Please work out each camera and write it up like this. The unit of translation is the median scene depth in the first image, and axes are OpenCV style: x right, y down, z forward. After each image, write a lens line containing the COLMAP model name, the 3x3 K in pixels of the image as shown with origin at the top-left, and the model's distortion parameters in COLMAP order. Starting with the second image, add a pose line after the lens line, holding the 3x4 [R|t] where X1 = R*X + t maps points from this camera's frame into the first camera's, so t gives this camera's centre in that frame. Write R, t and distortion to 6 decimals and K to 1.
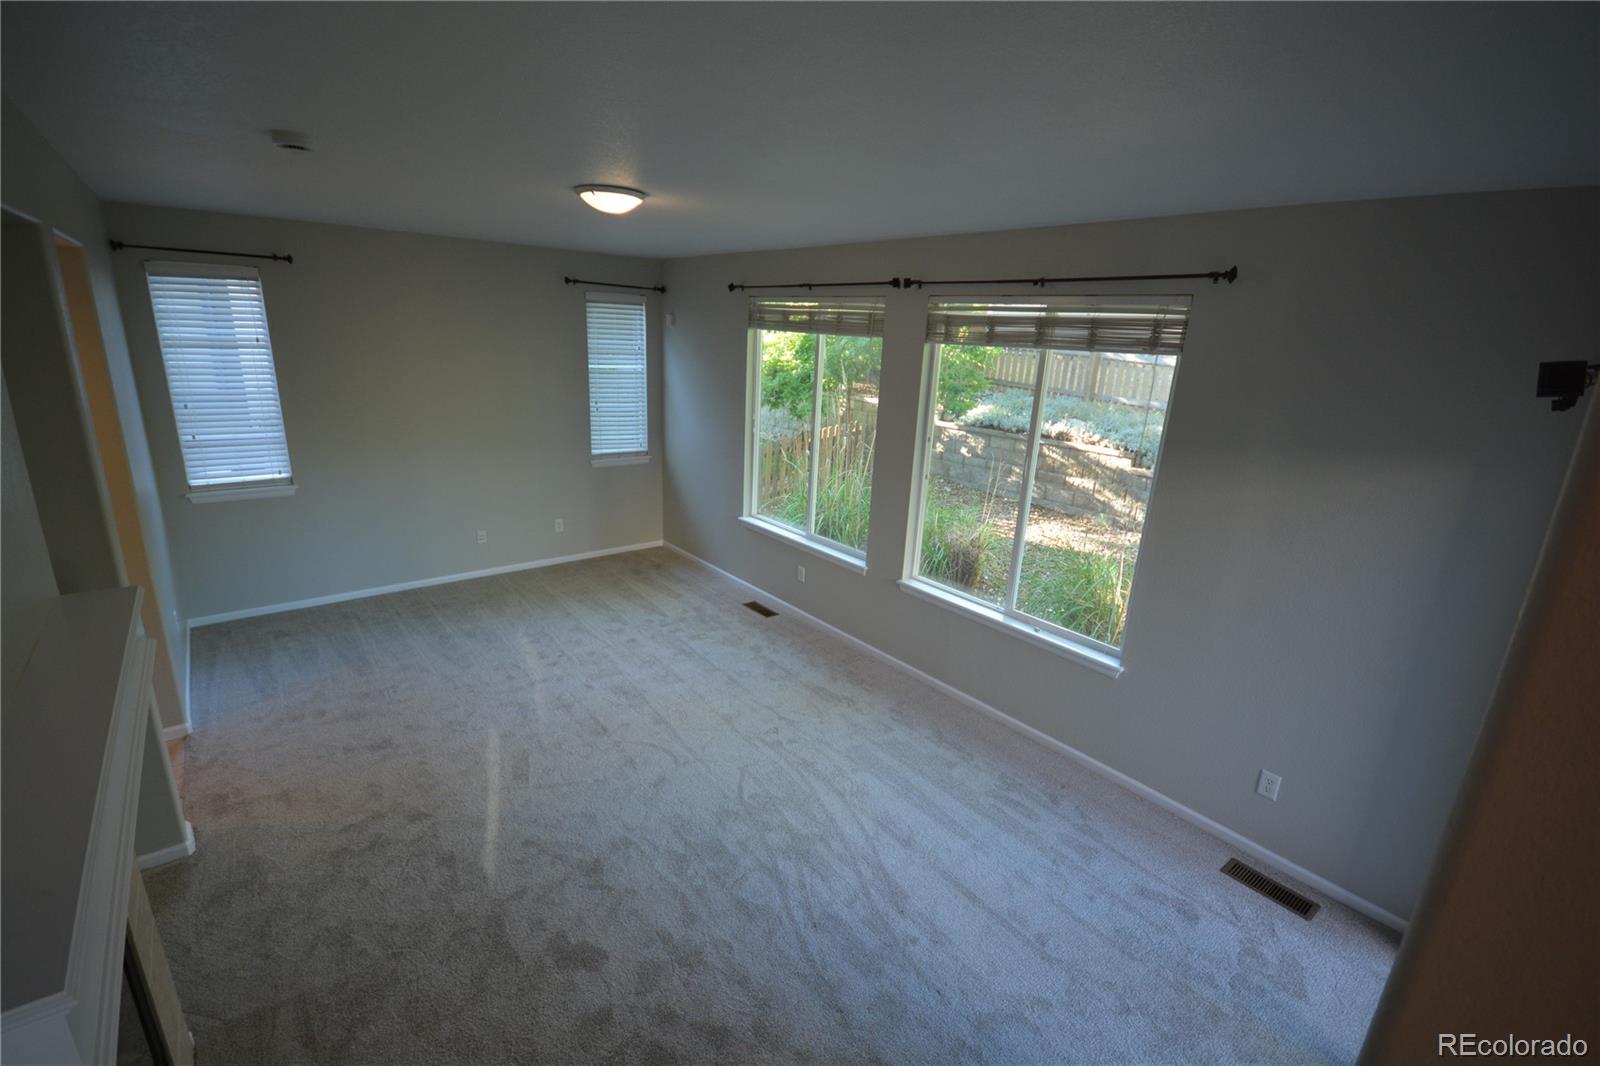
lens RADIAL K [[705.5, 0, 798.2], [0, 705.5, 538.9], [0, 0, 1]] dist [-0.003831, -0.000555]
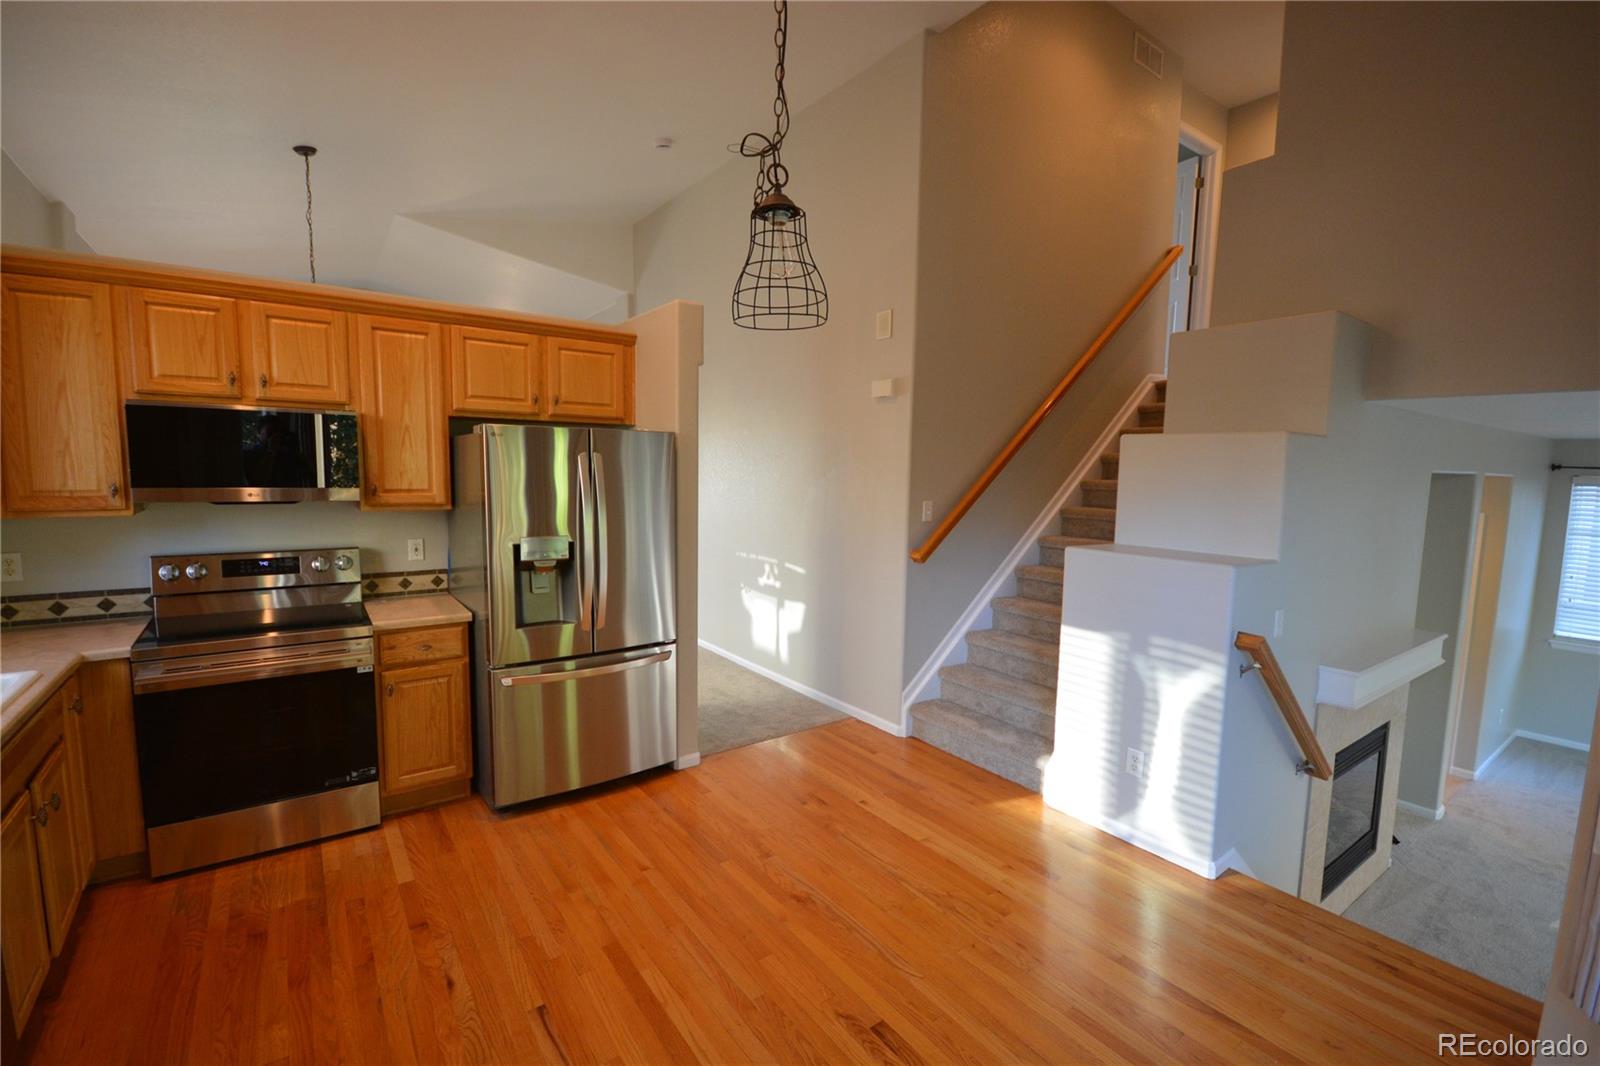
lens RADIAL K [[700.9, 0, 801.0], [0, 700.9, 543.2], [0, 0, 1]] dist [0.010716, -0.012927]
pose [[-0.060302, 0.064933, -0.996066, 0.490031], [-0.301102, 0.950216, 0.080173, 0.076919], [0.951683, 0.304752, -0.037749, -0.326645]]
